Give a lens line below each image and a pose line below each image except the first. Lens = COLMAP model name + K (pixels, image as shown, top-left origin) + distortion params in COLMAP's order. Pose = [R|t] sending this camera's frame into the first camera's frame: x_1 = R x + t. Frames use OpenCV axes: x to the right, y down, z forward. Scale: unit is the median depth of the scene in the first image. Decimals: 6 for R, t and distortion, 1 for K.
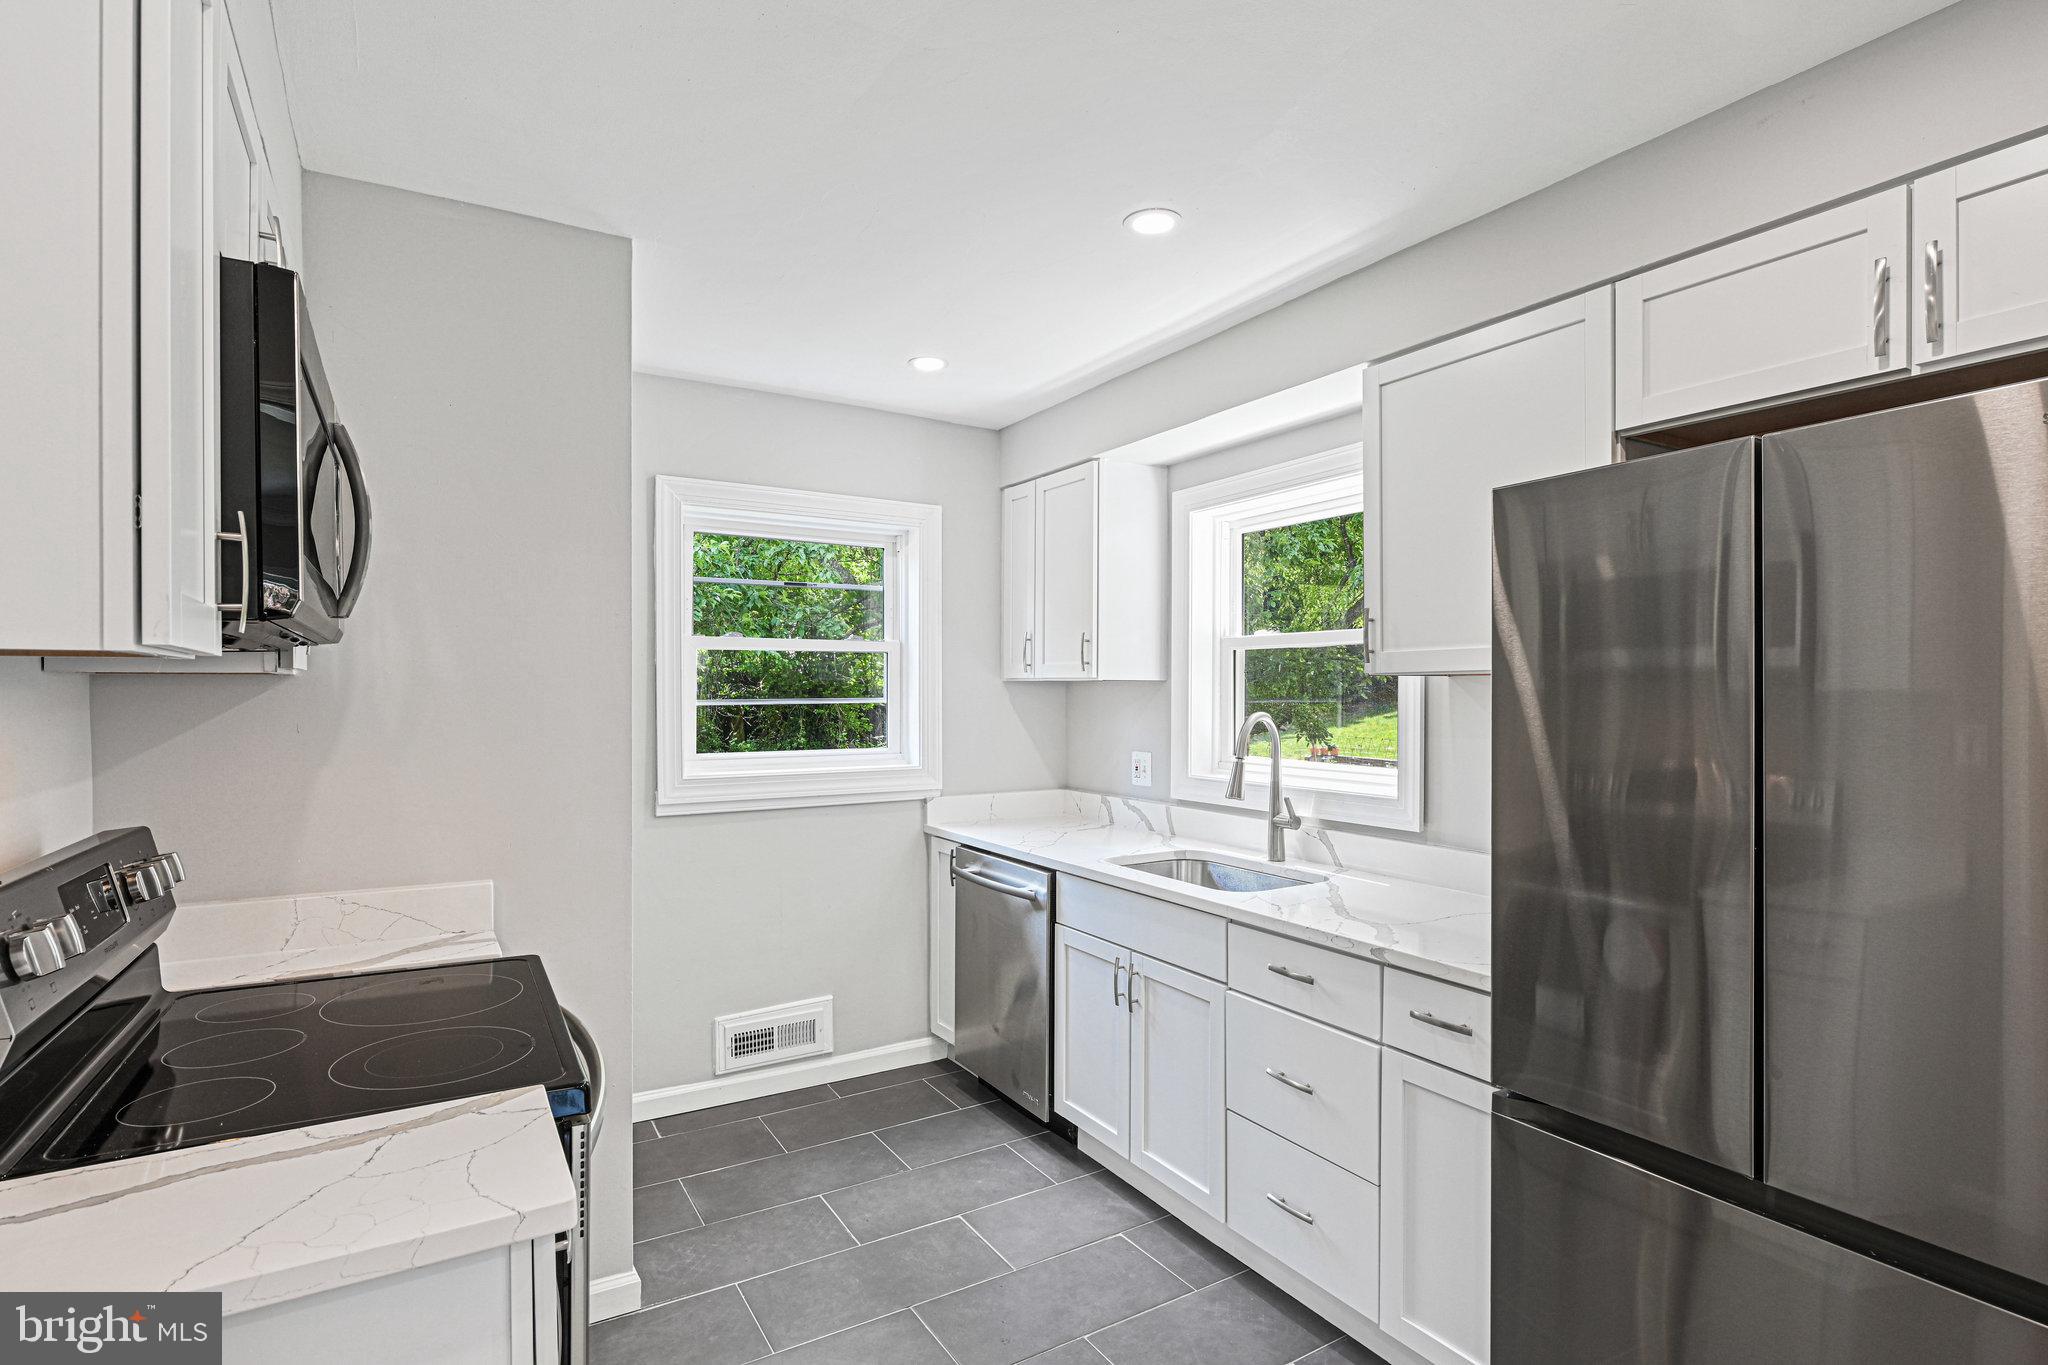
lens RADIAL K [[1007.5, 0, 1025.6], [0, 1007.5, 698.4], [0, 0, 1]] dist [-0.000354, -0.002577]
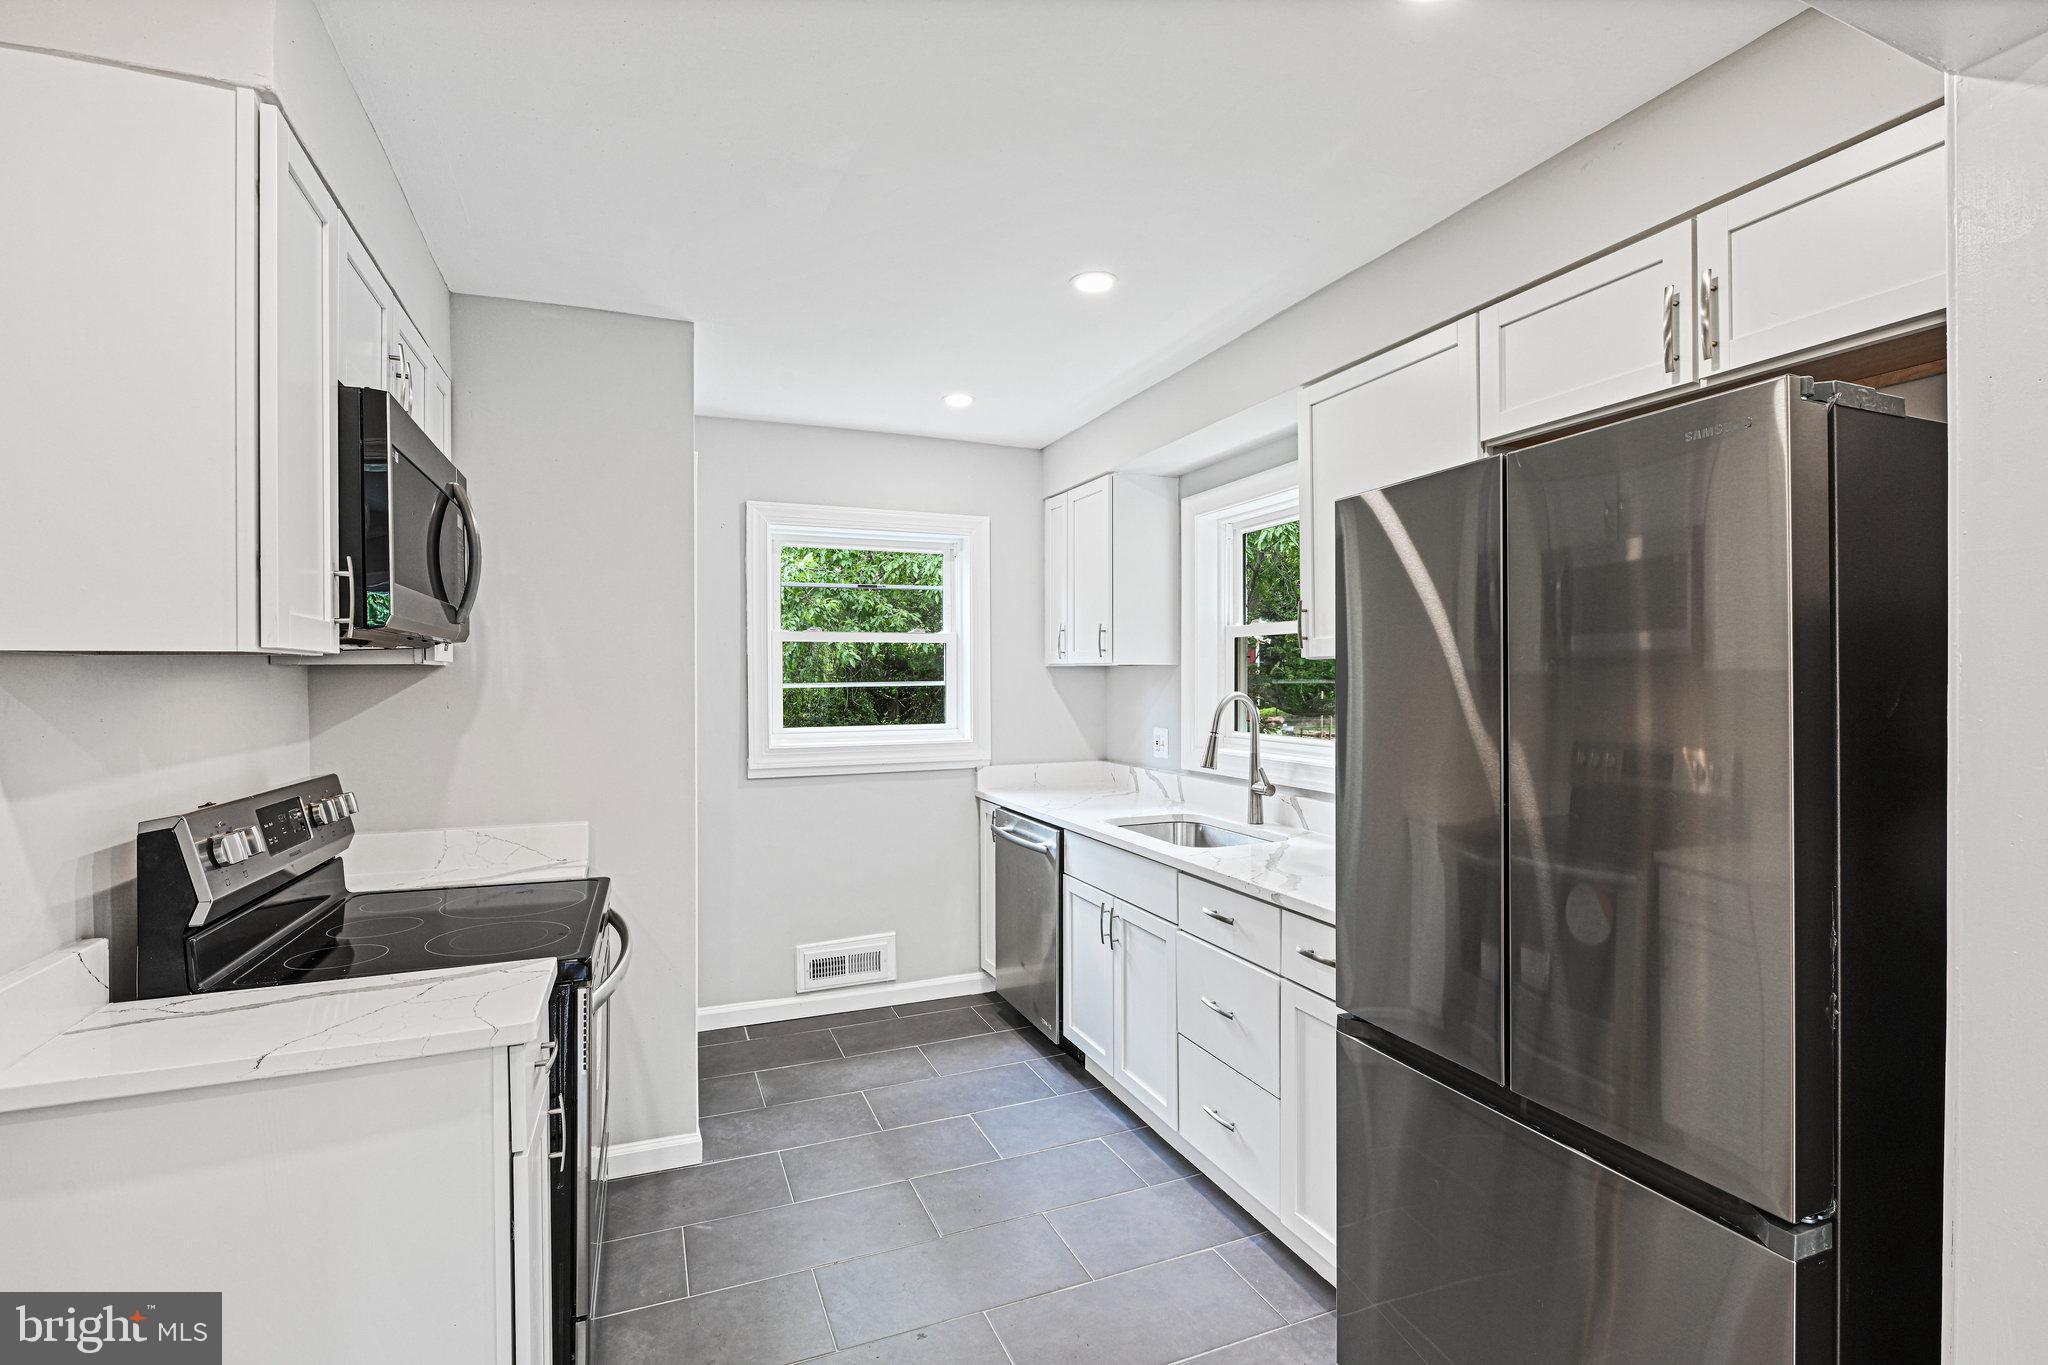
lens RADIAL K [[931.2, 0, 1018.4], [0, 931.2, 678.4], [0, 0, 1]] dist [-0.000786, -0.001841]
pose [[0.987265, -0.004794, -0.159015, 0.153441], [0.004080, 0.999980, -0.004817, 0.002096], [0.159035, 0.004107, 0.987264, -0.074465]]
